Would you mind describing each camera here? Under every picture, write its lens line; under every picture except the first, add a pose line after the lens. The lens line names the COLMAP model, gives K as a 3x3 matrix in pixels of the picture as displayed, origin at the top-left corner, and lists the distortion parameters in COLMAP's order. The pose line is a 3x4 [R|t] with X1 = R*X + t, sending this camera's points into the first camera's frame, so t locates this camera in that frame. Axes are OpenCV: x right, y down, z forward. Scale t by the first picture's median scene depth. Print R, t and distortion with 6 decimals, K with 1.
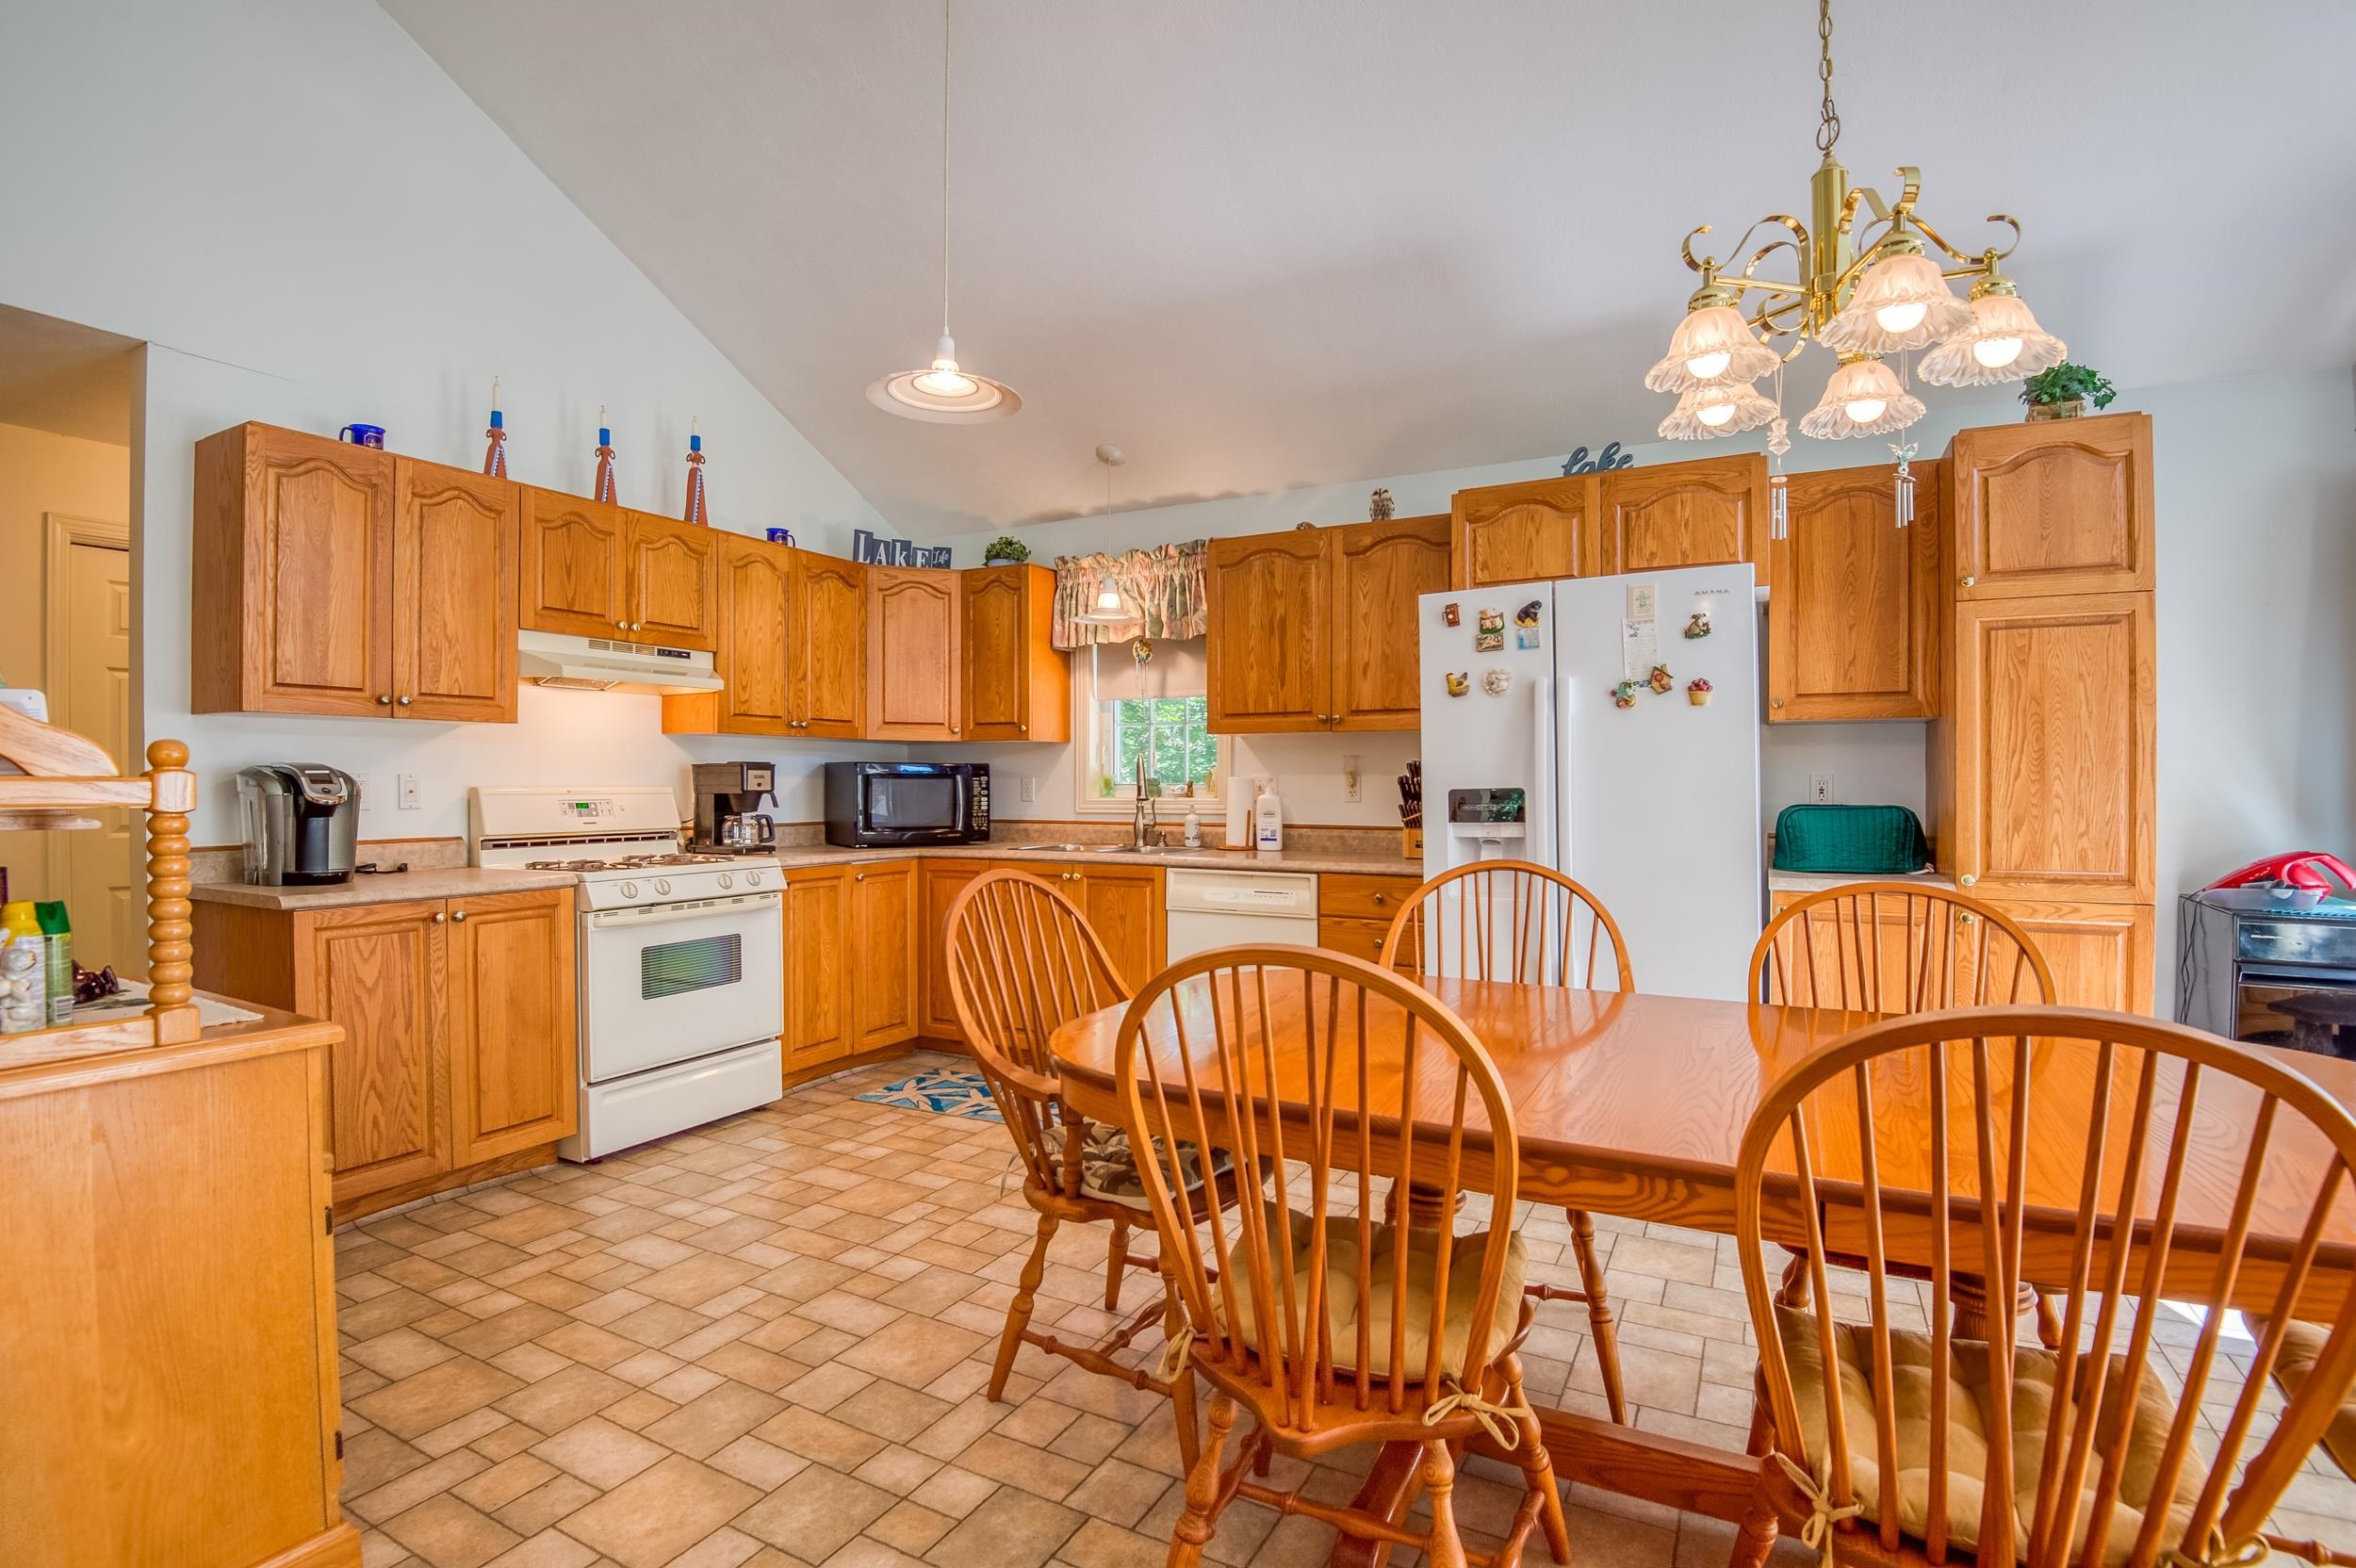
lens RADIAL K [[1103.4, 0, 1188.2], [0, 1103.4, 791.4], [0, 0, 1]] dist [-0.000711, -0.034494]
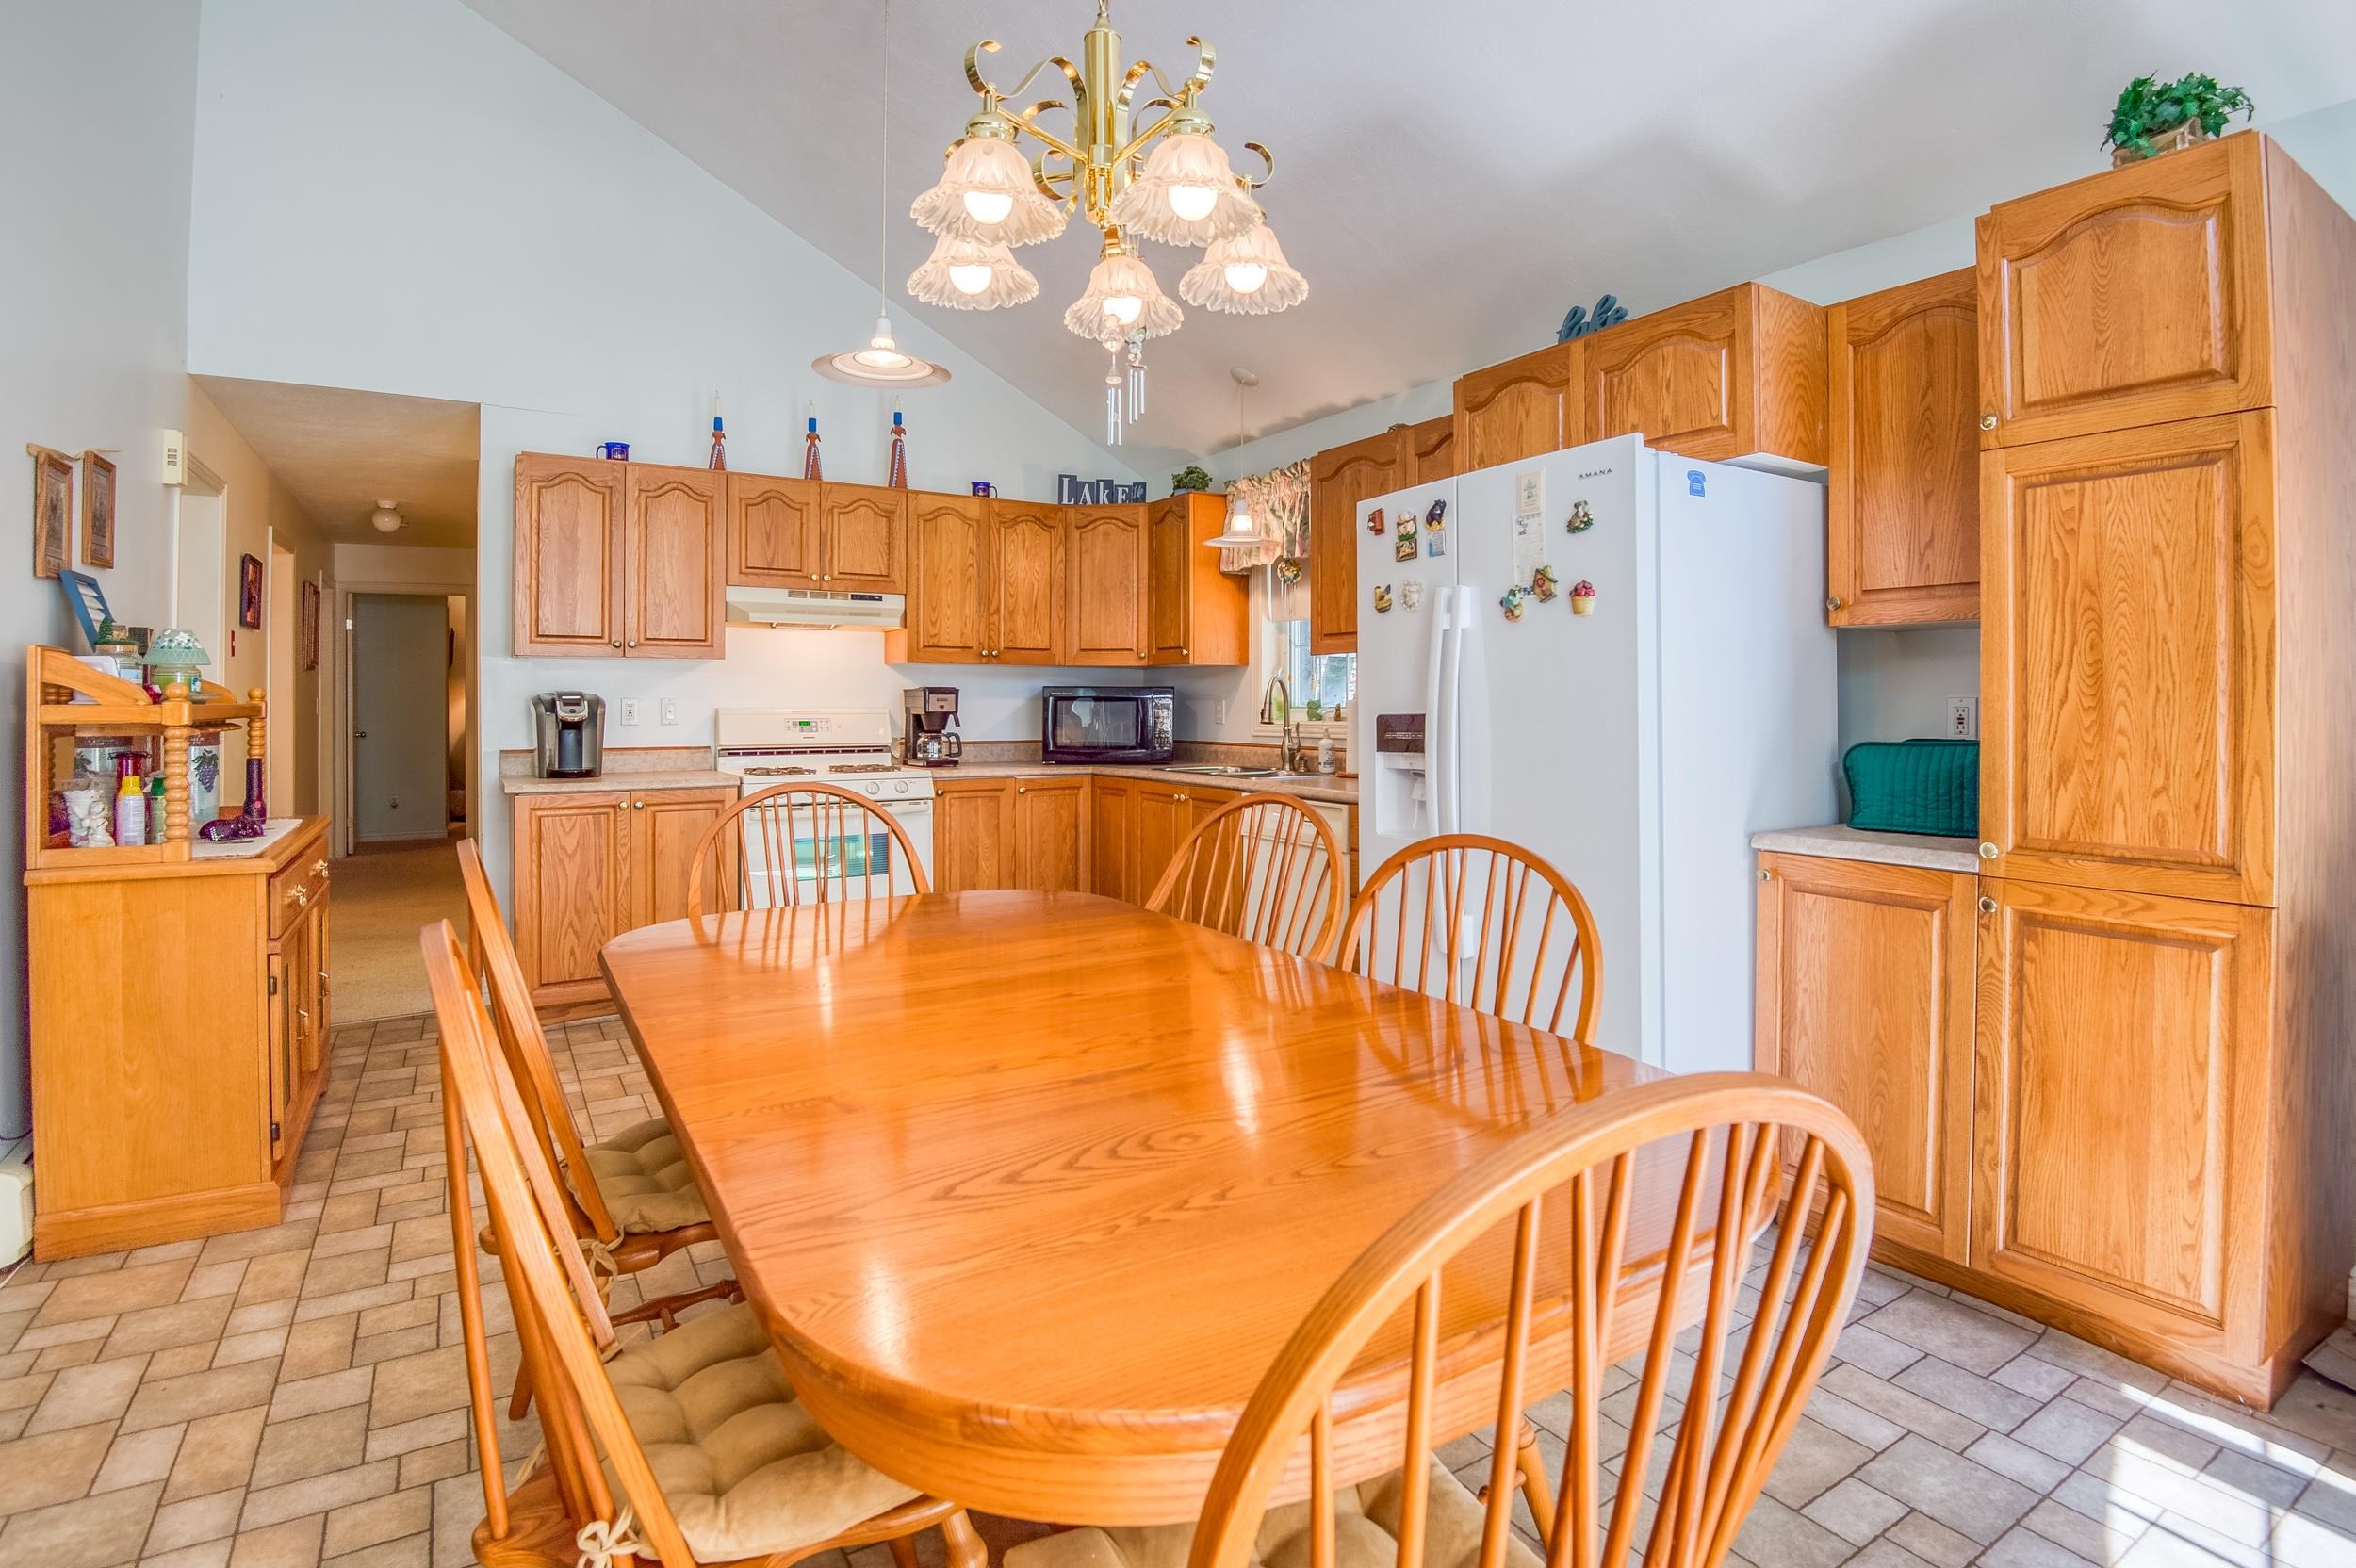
lens RADIAL K [[1145.4, 0, 1210.7], [0, 1145.4, 702.2], [0, 0, 1]] dist [-0.016745, -0.021749]
pose [[0.872949, 0.001114, -0.487810, 0.499405], [-0.004981, 0.999966, -0.006630, -0.004941], [0.487786, 0.008218, 0.872925, 0.103008]]
